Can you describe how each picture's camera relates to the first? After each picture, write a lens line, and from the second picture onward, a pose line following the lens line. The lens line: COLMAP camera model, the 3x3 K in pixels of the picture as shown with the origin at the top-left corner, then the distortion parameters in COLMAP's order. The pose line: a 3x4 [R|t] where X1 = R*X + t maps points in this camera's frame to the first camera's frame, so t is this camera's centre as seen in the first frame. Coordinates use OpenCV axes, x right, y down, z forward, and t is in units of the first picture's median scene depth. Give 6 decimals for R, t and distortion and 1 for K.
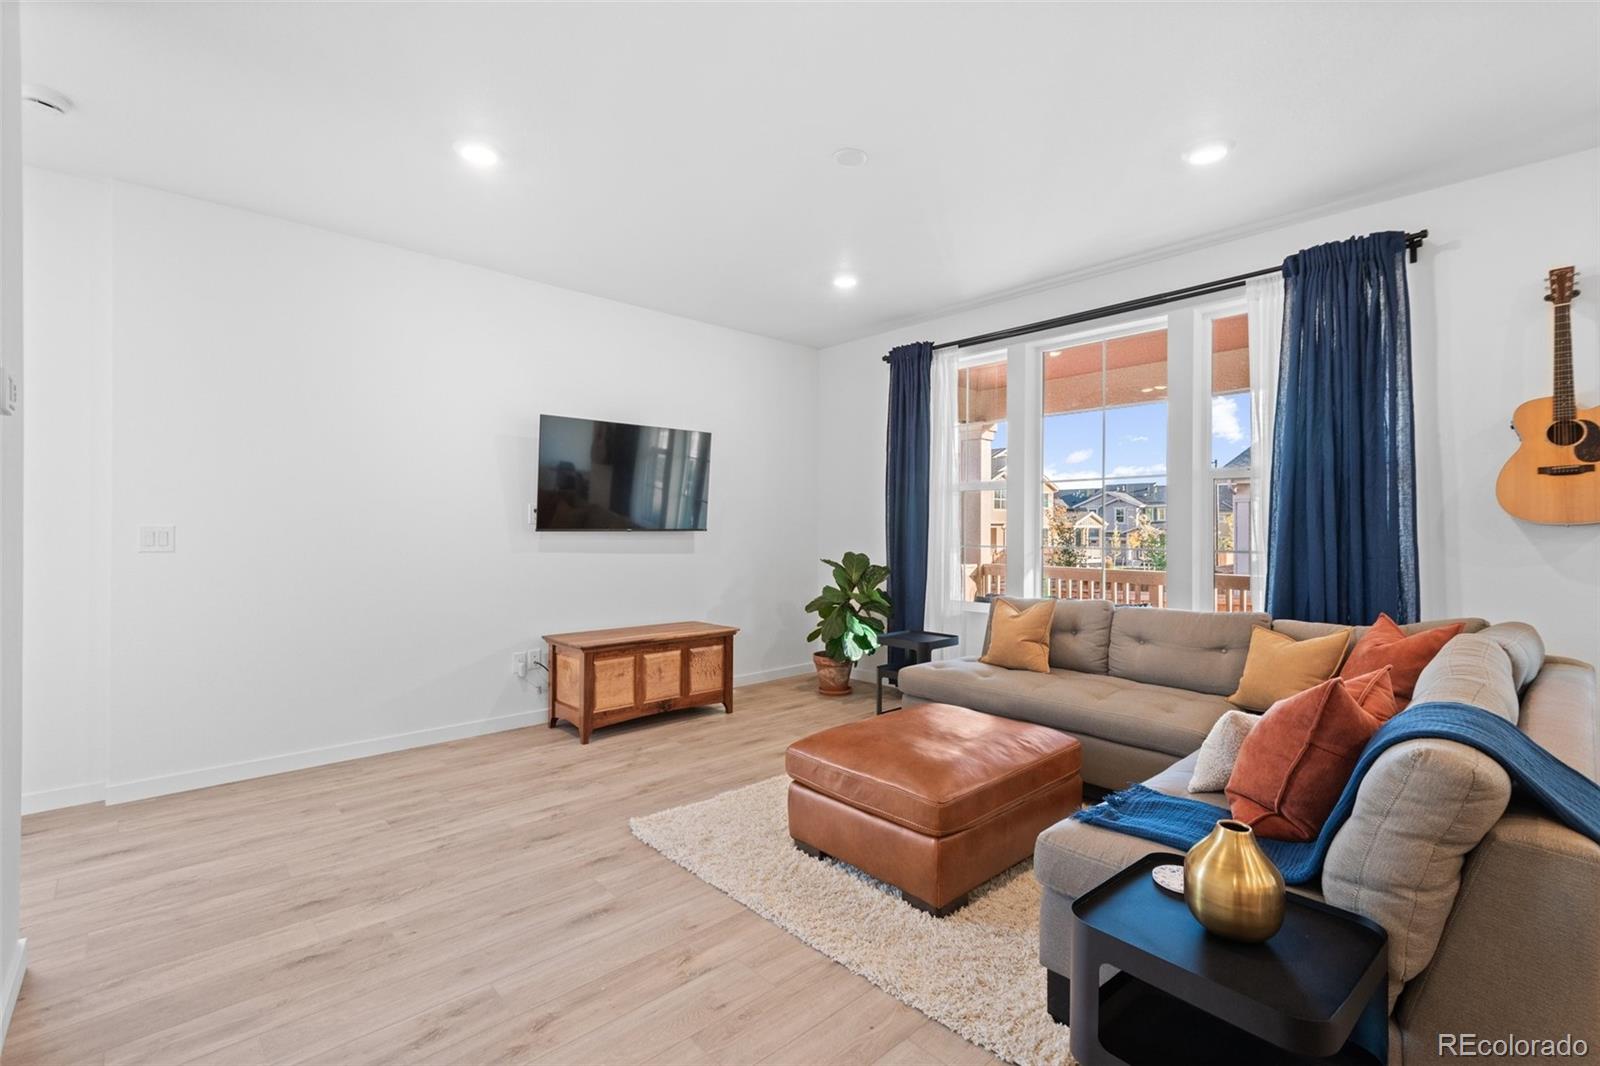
lens RADIAL K [[721.5, 0, 807.4], [0, 721.5, 527.0], [0, 0, 1]] dist [0.037991, -0.021705]
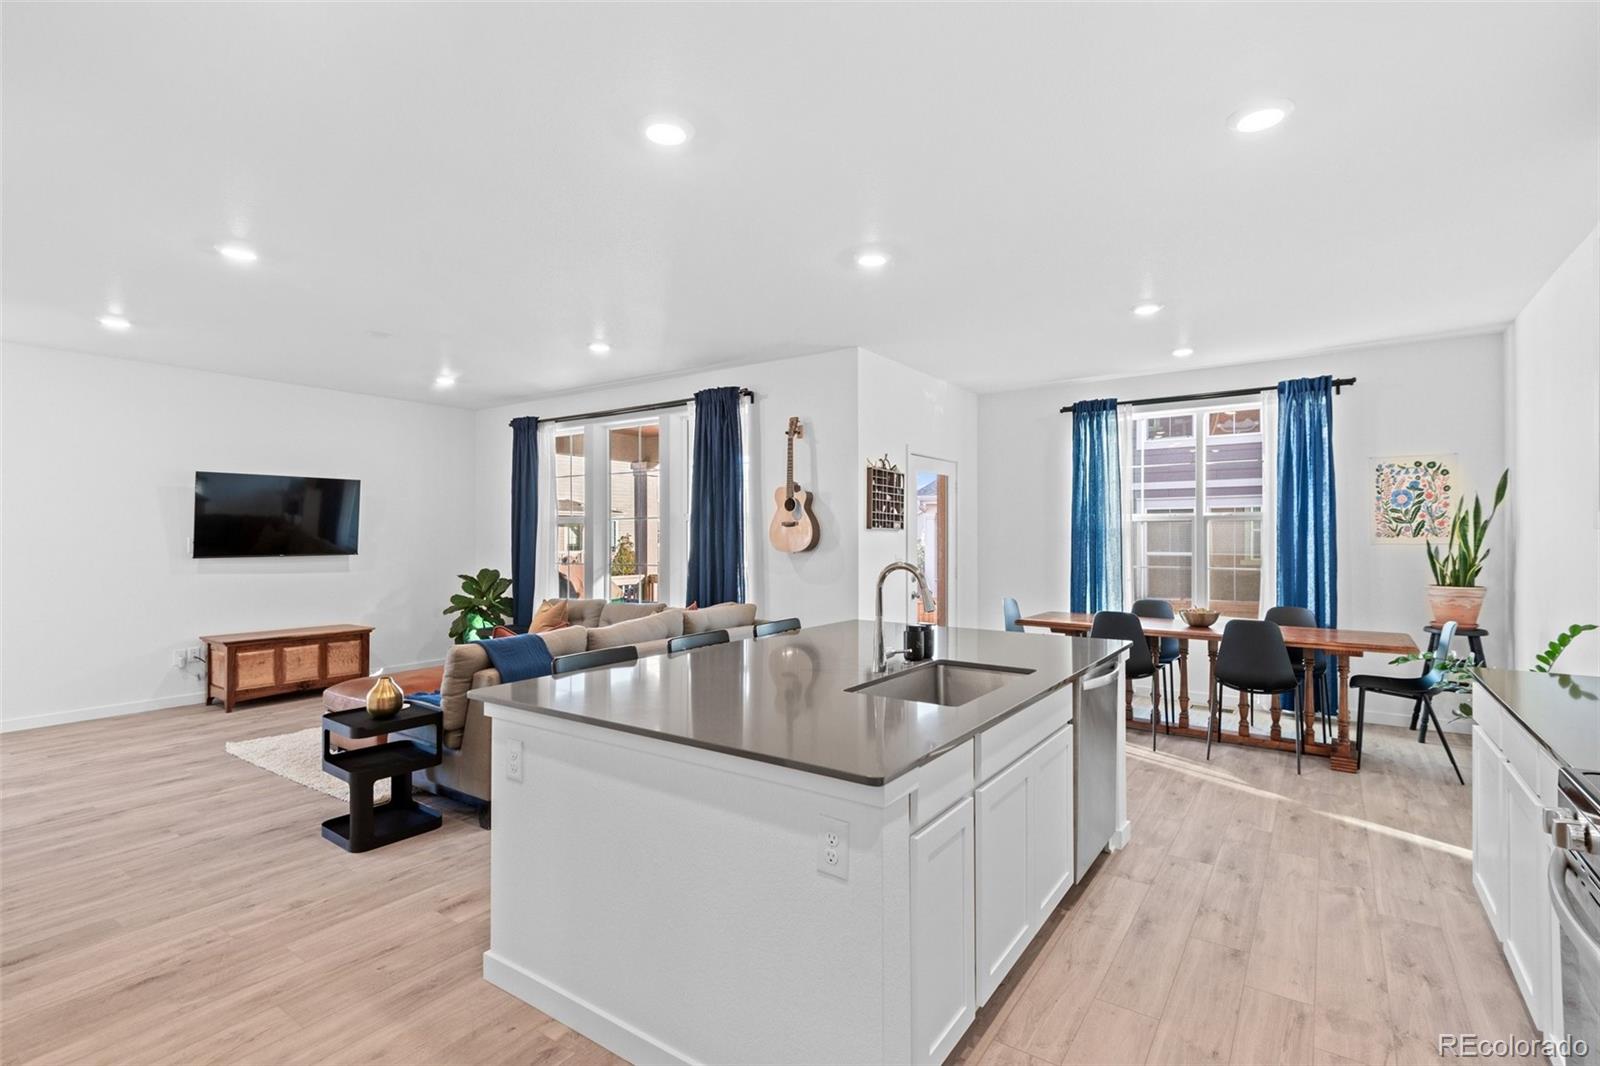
lens RADIAL K [[743.2, 0, 815.1], [0, 743.2, 527.2], [0, 0, 1]] dist [0.029124, -0.024632]
pose [[0.975968, -0.002674, 0.217896, 0.454098], [0.004607, 0.999954, -0.008362, -0.035539], [-0.217864, 0.009165, 0.975936, -0.612246]]
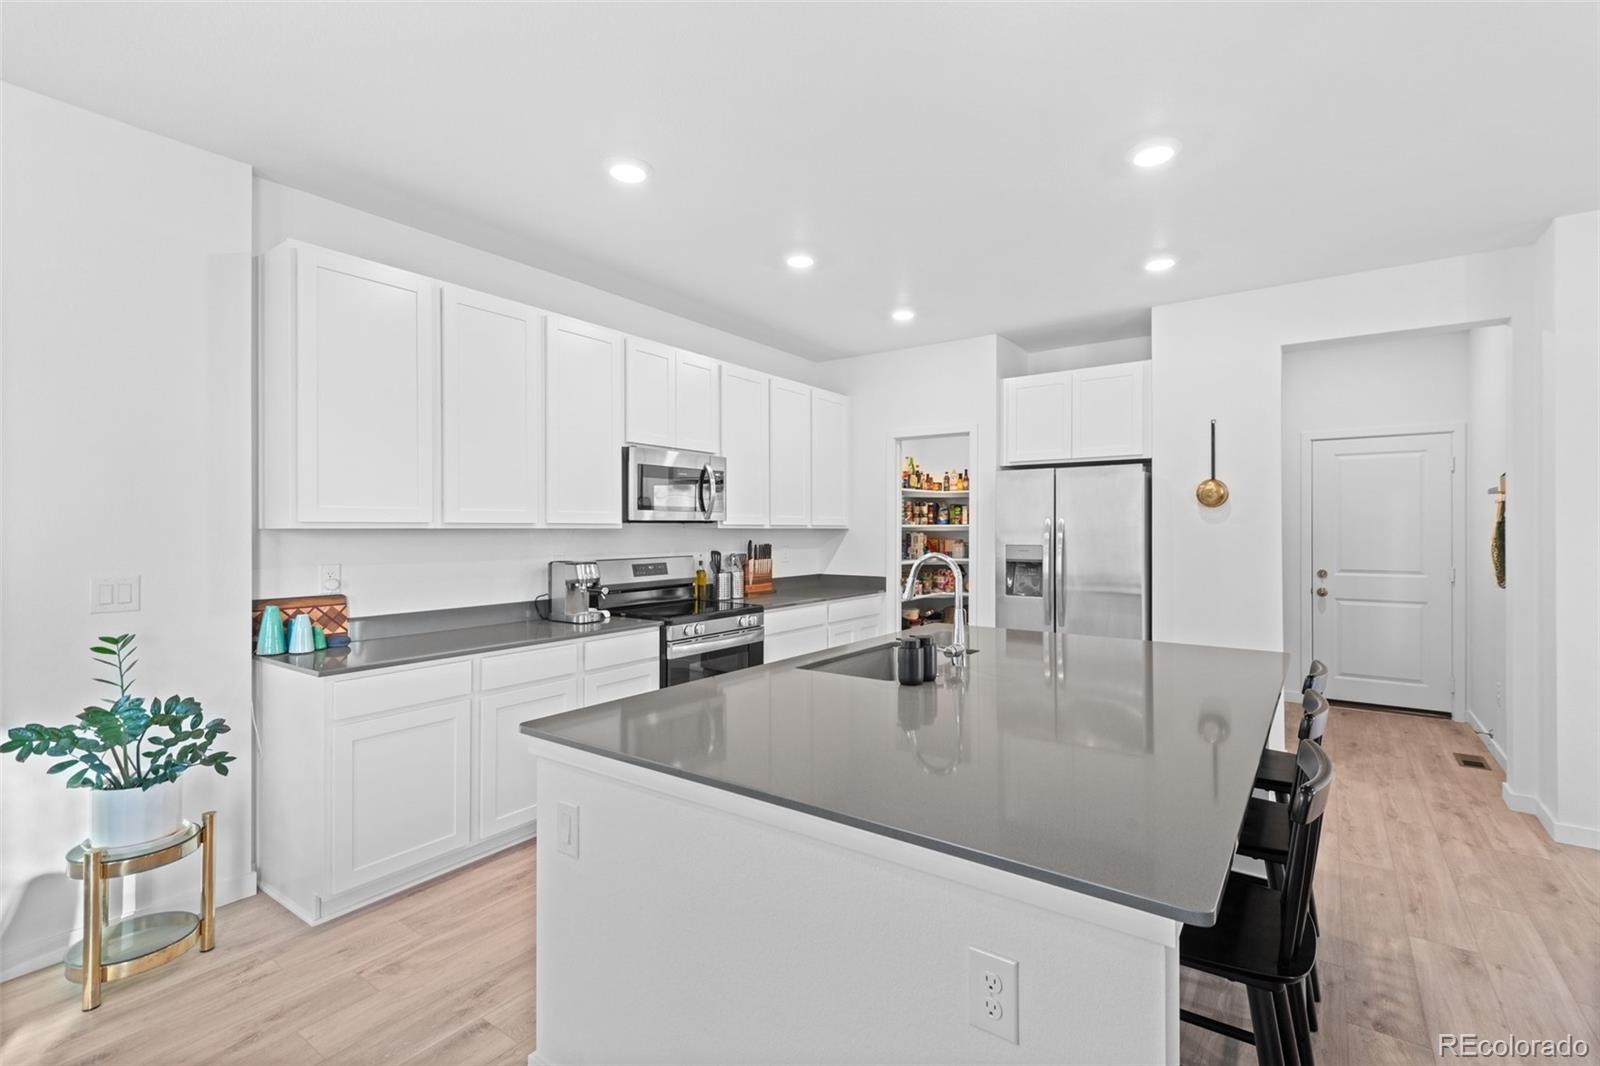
lens RADIAL K [[721.5, 0, 807.4], [0, 721.5, 527.0], [0, 0, 1]] dist [0.037991, -0.021705]
pose [[-0.981023, -0.002933, -0.193867, 0.878060], [-0.002265, 0.999991, -0.003666, -0.031500], [0.193876, -0.003158, -0.981021, 0.538842]]
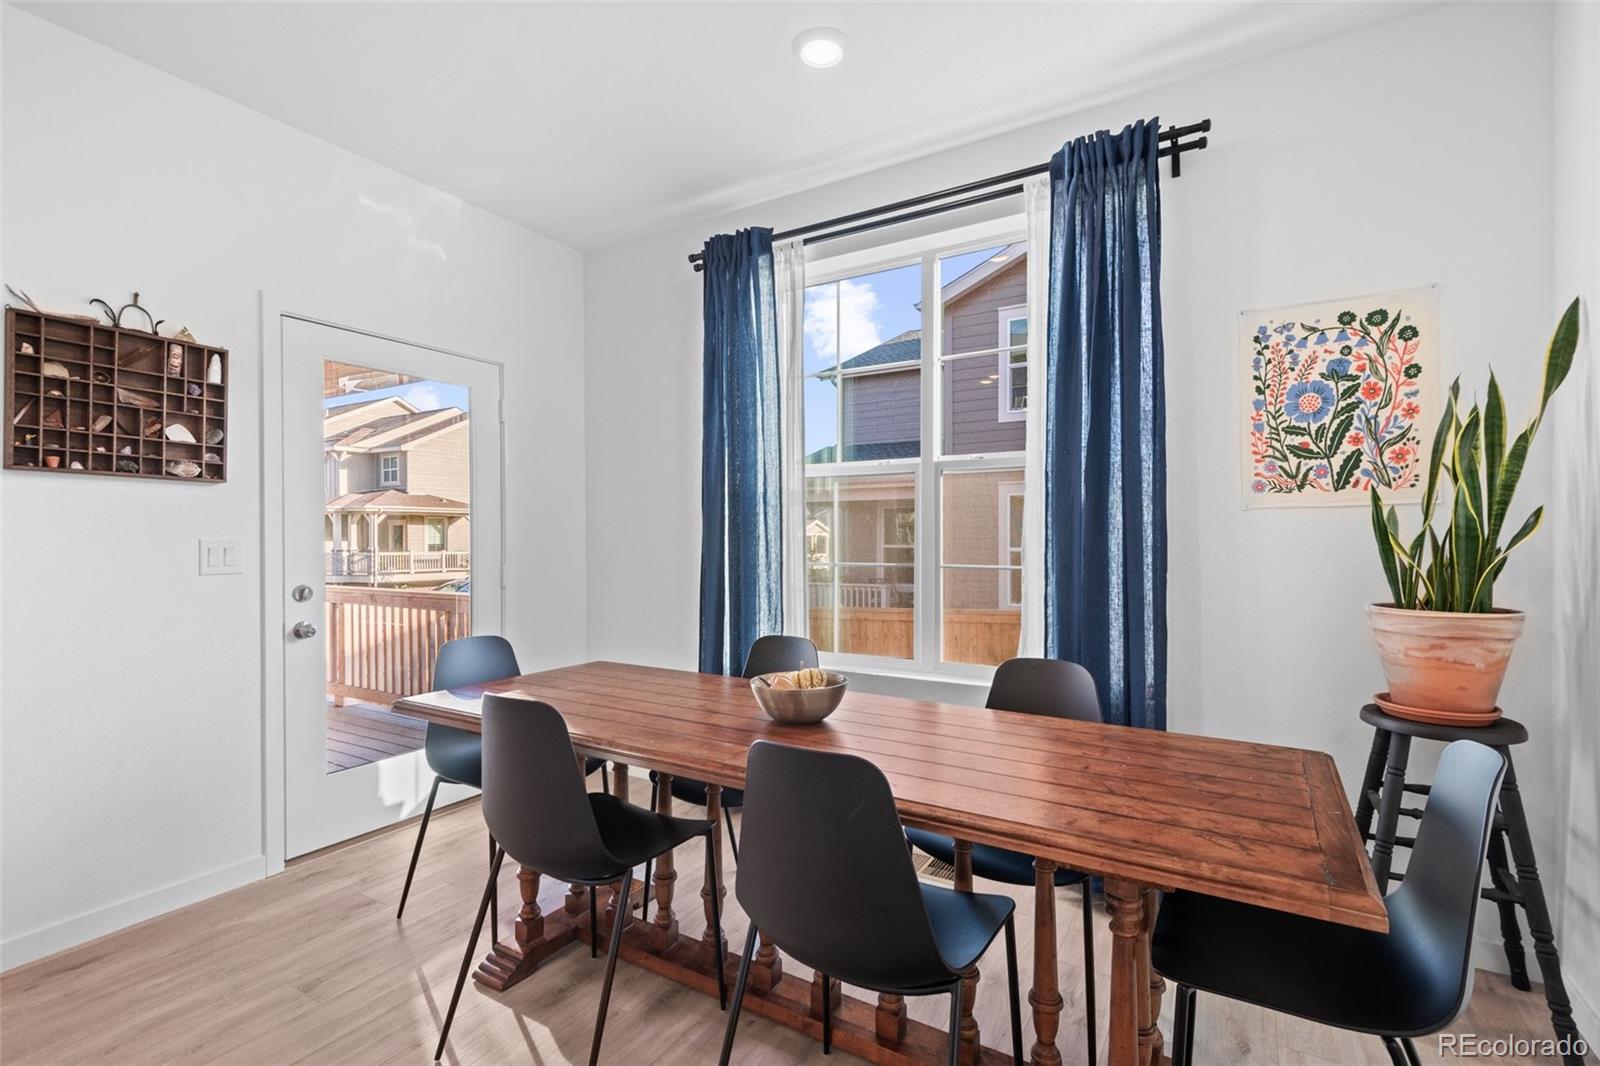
lens RADIAL K [[718.0, 0, 819.3], [0, 718.0, 535.1], [0, 0, 1]] dist [-0.001212, -0.000205]
pose [[0.956797, -0.006038, 0.290693, 1.203629], [0.006158, 0.999981, 0.000500, 0.004744], [-0.290691, 0.001311, 0.956816, 0.011470]]
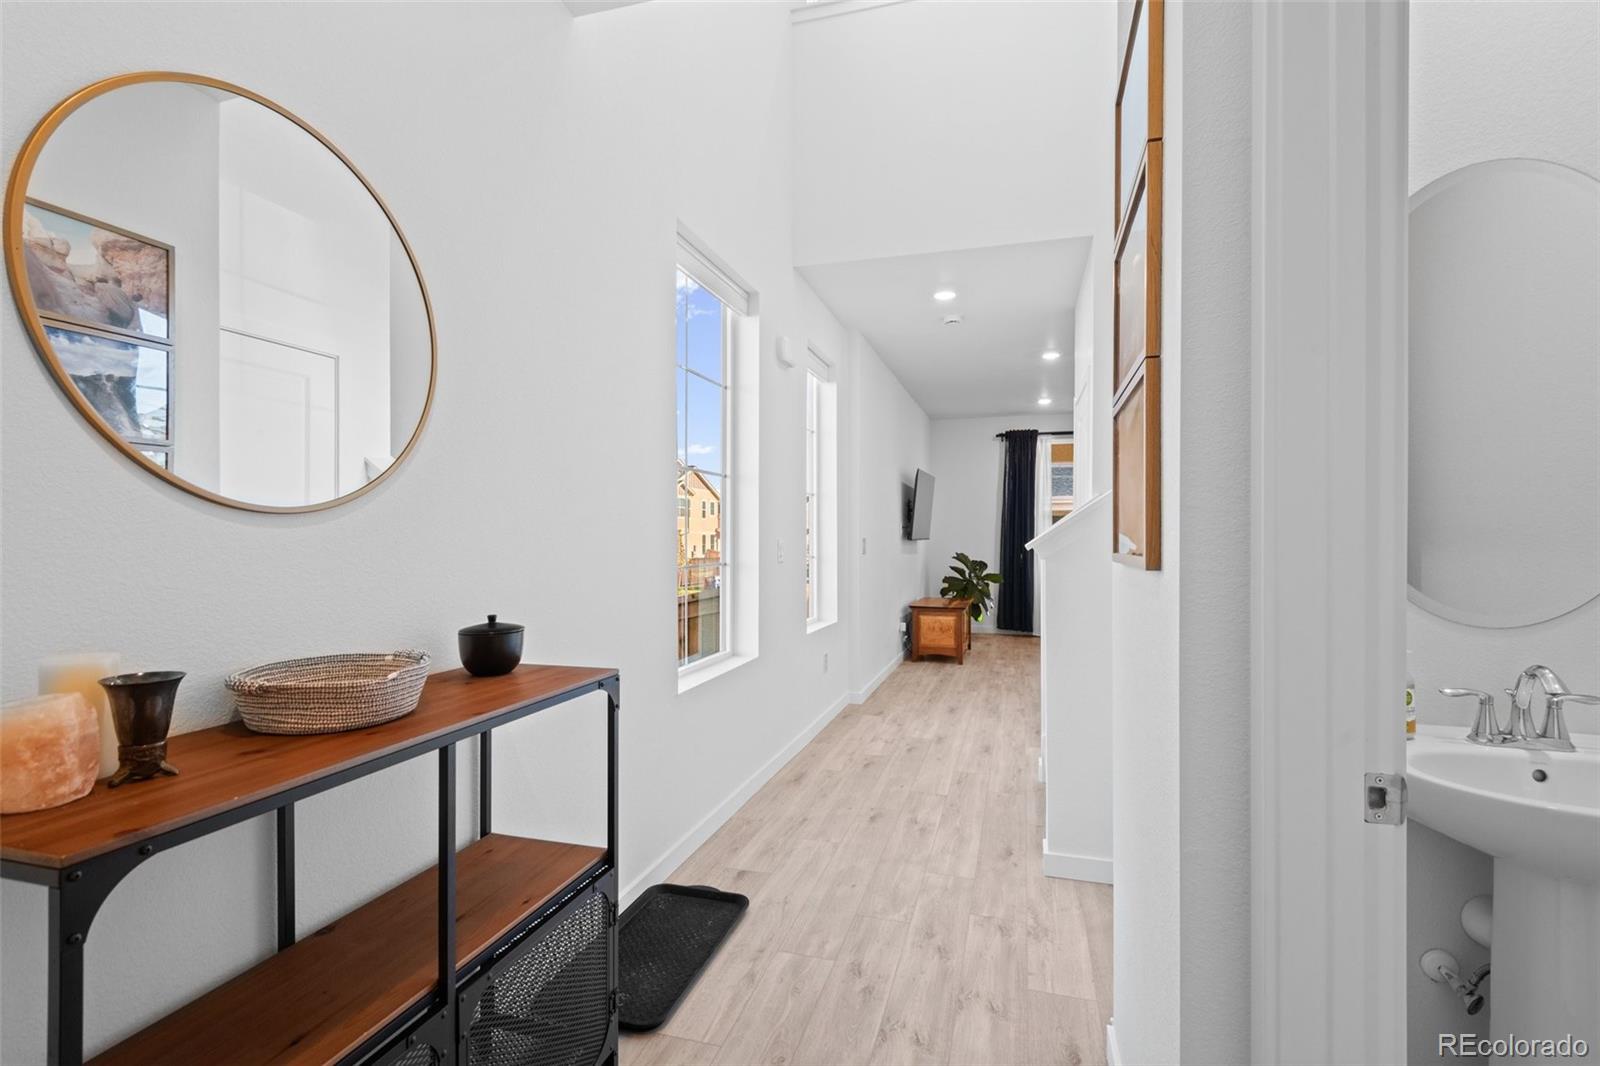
lens RADIAL K [[721.5, 0, 807.4], [0, 721.5, 527.0], [0, 0, 1]] dist [0.037991, -0.021705]
pose [[0.863625, 0.003130, 0.504125, -1.403755], [0.001537, 0.999960, -0.008841, -0.009669], [-0.504132, 0.008410, 0.863585, -0.265204]]
